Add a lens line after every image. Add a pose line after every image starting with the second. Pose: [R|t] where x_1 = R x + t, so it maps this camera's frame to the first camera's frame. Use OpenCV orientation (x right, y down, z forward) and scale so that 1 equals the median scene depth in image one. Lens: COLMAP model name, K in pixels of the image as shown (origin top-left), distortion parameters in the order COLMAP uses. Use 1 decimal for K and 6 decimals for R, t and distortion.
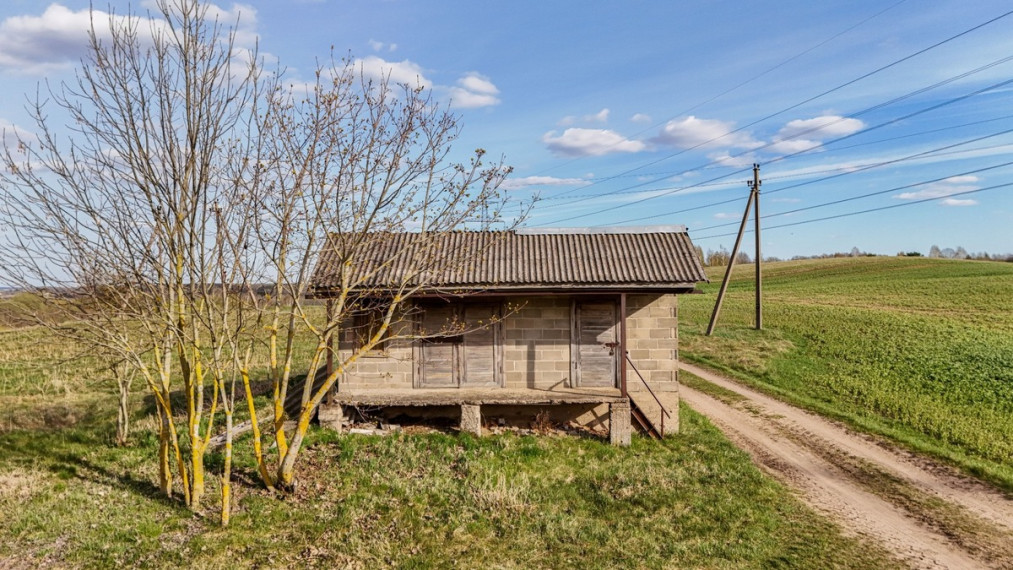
lens RADIAL K [[748.8, 0, 506.5], [0, 748.8, 285.0], [0, 0, 1]] dist [0.095157, -0.091801]
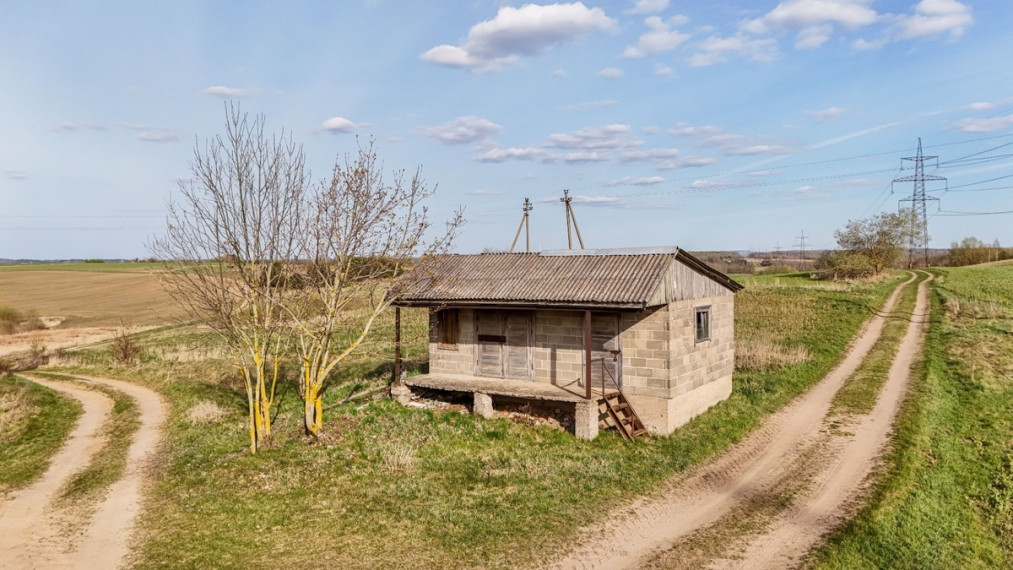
lens RADIAL K [[748.8, 0, 506.5], [0, 748.8, 285.0], [0, 0, 1]] dist [0.095157, -0.091801]
pose [[0.854283, 0.017637, -0.519509, 0.587215], [-0.000409, 0.999447, 0.033259, -0.059984], [0.519808, -0.028200, 0.853818, -0.054639]]
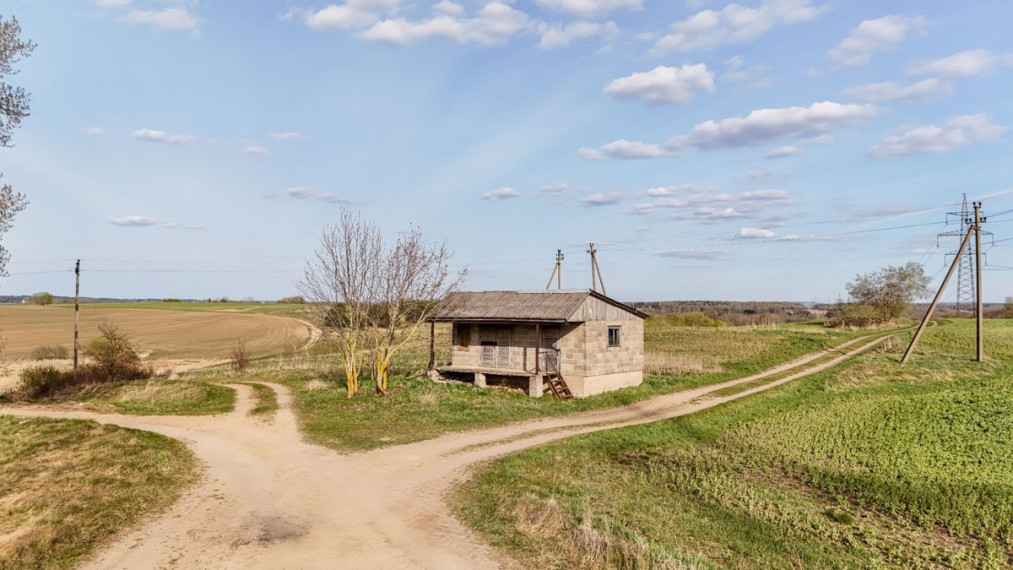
lens RADIAL K [[748.8, 0, 506.5], [0, 748.8, 285.0], [0, 0, 1]] dist [0.095157, -0.091801]
pose [[0.812031, -0.000221, -0.583614, 1.157211], [-0.019191, 0.999449, -0.027081, -0.033746], [0.583298, 0.033191, 0.811580, -0.647170]]
